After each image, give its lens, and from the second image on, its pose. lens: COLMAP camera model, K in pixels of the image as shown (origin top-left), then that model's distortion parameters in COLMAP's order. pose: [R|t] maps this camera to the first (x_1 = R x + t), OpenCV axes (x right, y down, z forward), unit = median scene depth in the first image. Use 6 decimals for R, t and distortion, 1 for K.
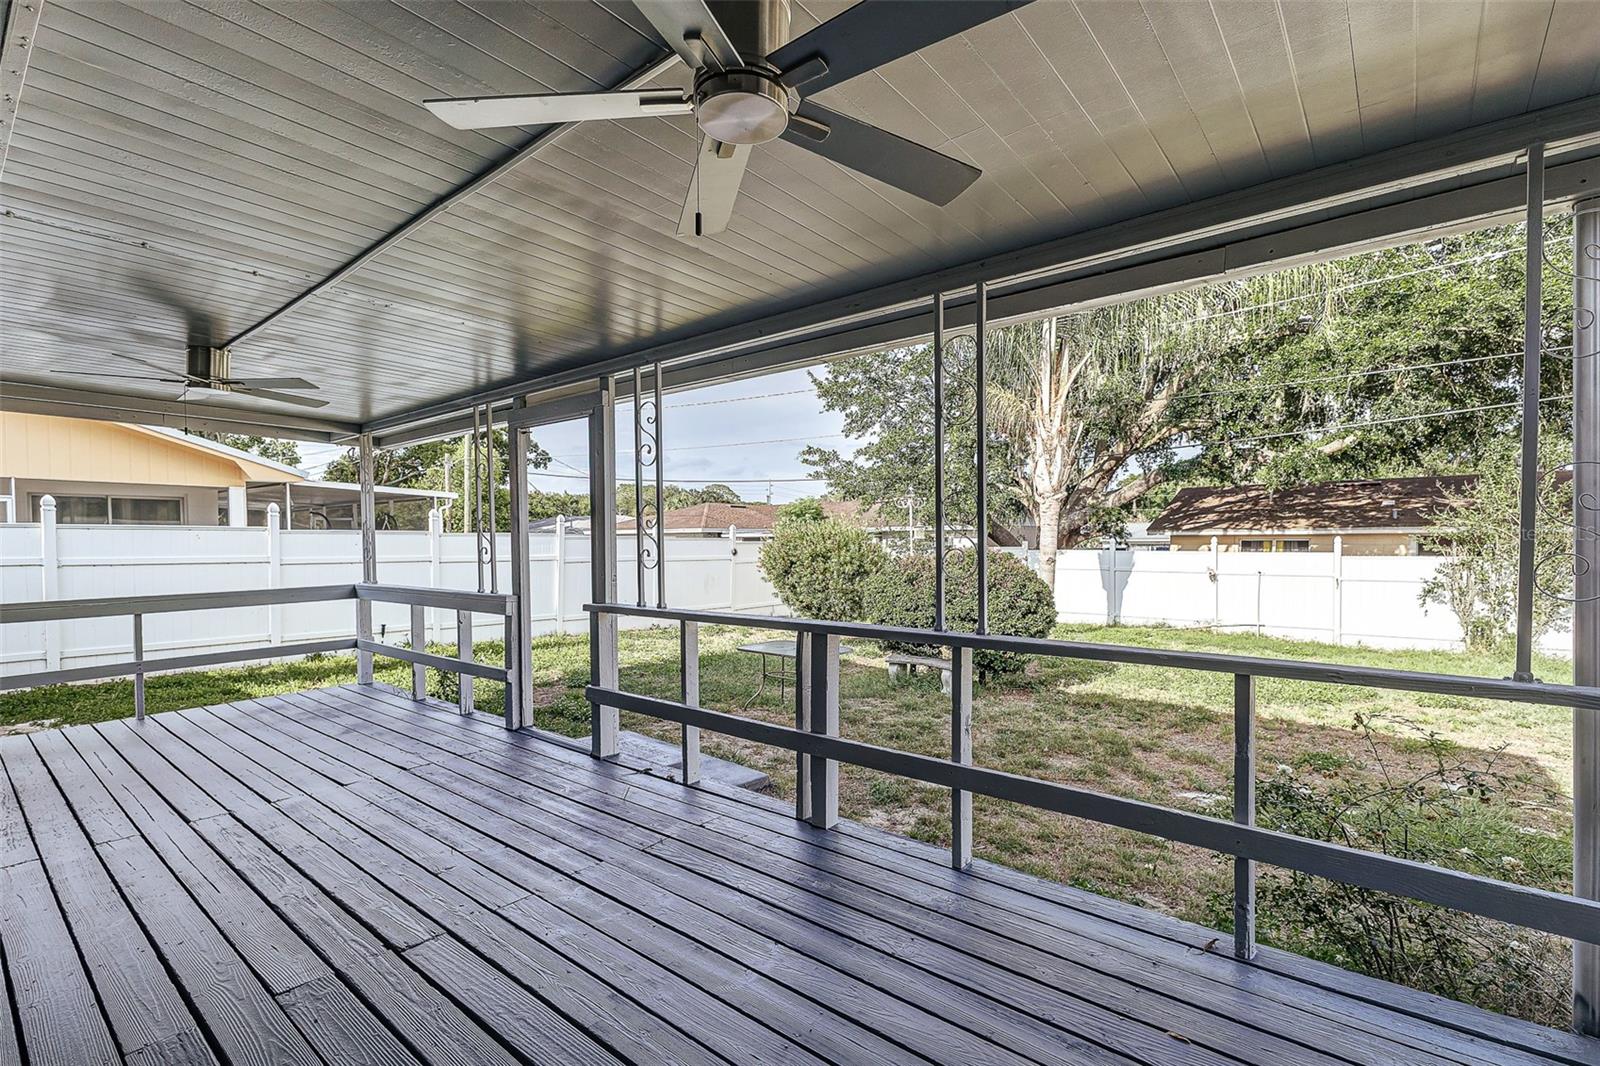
lens RADIAL K [[688.9, 0, 799.9], [0, 688.9, 537.1], [0, 0, 1]] dist [0.027514, -0.000159]
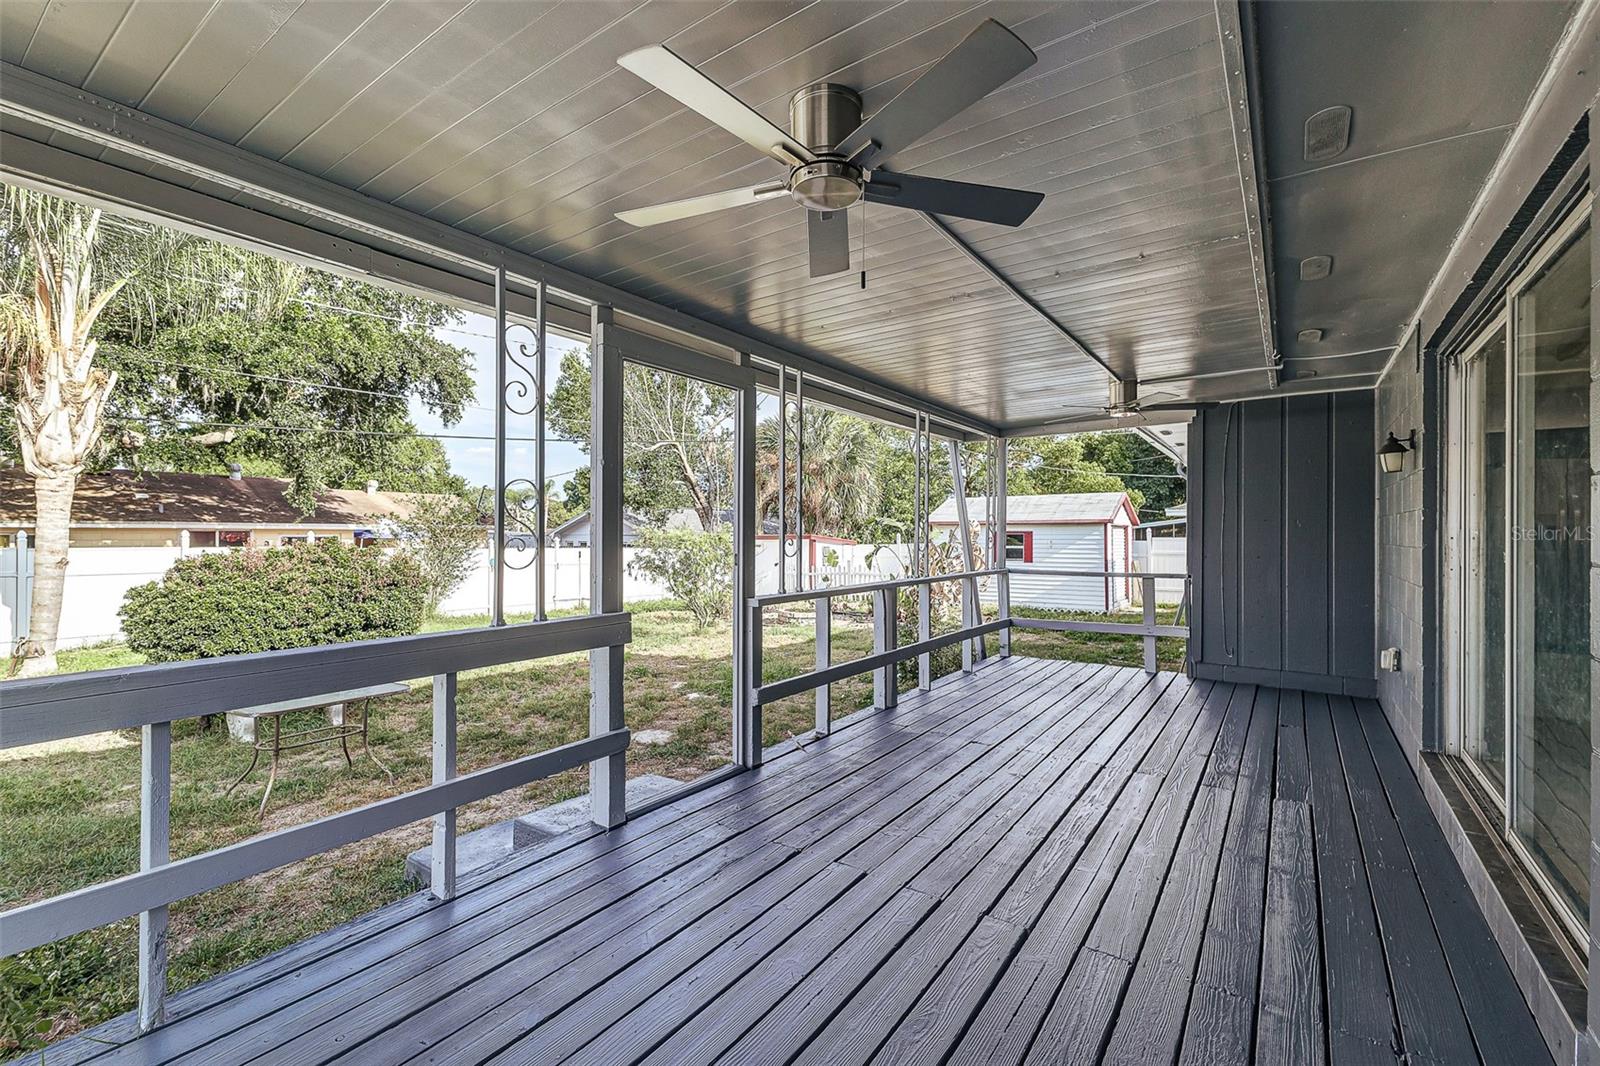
lens RADIAL K [[705.5, 0, 818.0], [0, 705.5, 531.2], [0, 0, 1]] dist [-0.000389, 0.000283]
pose [[-0.078851, 0.009400, 0.996842, -0.895977], [-0.005715, 0.999935, -0.009882, 0.014080], [-0.996870, -0.006476, -0.078792, 0.730772]]
